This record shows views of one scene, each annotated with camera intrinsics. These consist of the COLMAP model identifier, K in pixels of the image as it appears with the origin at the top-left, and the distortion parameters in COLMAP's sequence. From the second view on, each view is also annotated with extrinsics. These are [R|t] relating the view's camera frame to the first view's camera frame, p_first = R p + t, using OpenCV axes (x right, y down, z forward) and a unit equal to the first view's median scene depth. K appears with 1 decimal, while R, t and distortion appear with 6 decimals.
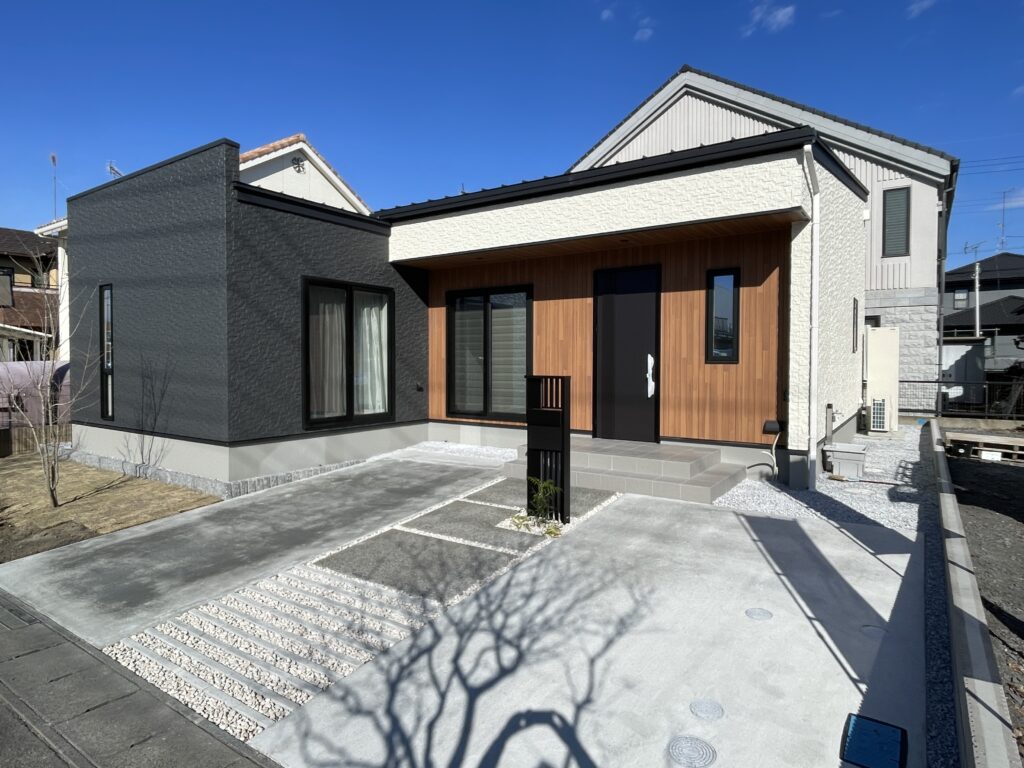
lens RADIAL K [[591.4, 0, 513.6], [0, 591.4, 385.1], [0, 0, 1]] dist [-0.003557, -0.003065]
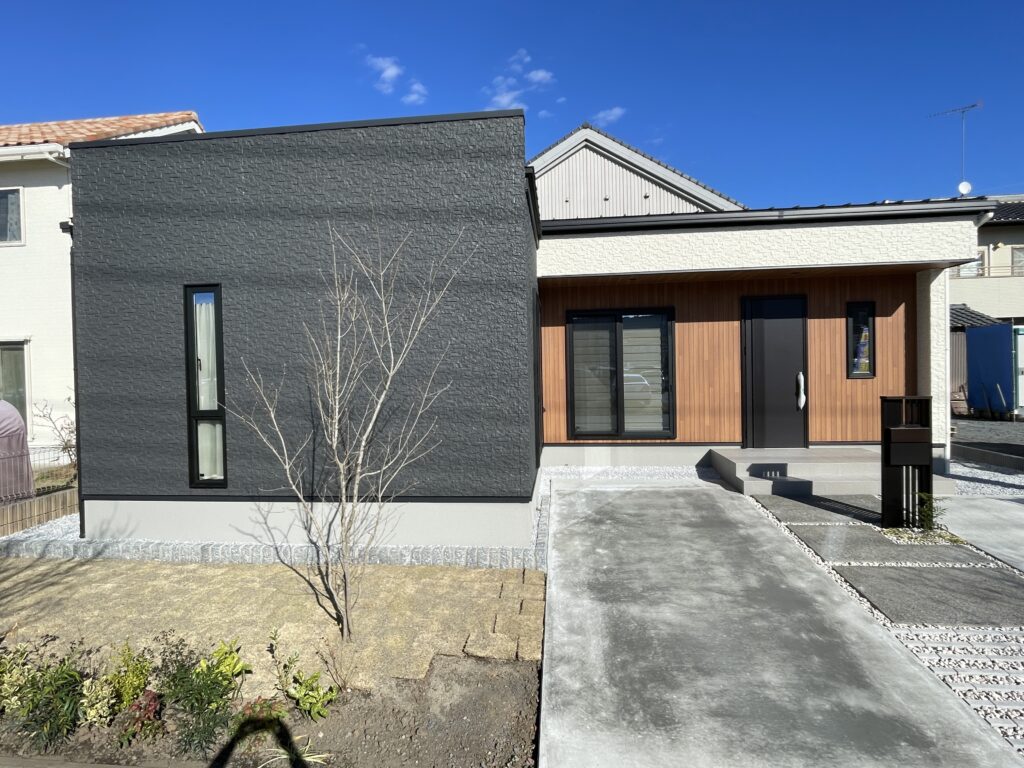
lens RADIAL K [[520.2, 0, 542.3], [0, 520.2, 385.2], [0, 0, 1]] dist [-0.007350, 0.001910]
pose [[0.882512, -0.033724, 0.469079, -0.657011], [0.041623, 0.999112, -0.006479, -0.038105], [-0.468444, 0.025242, 0.883132, 0.319504]]
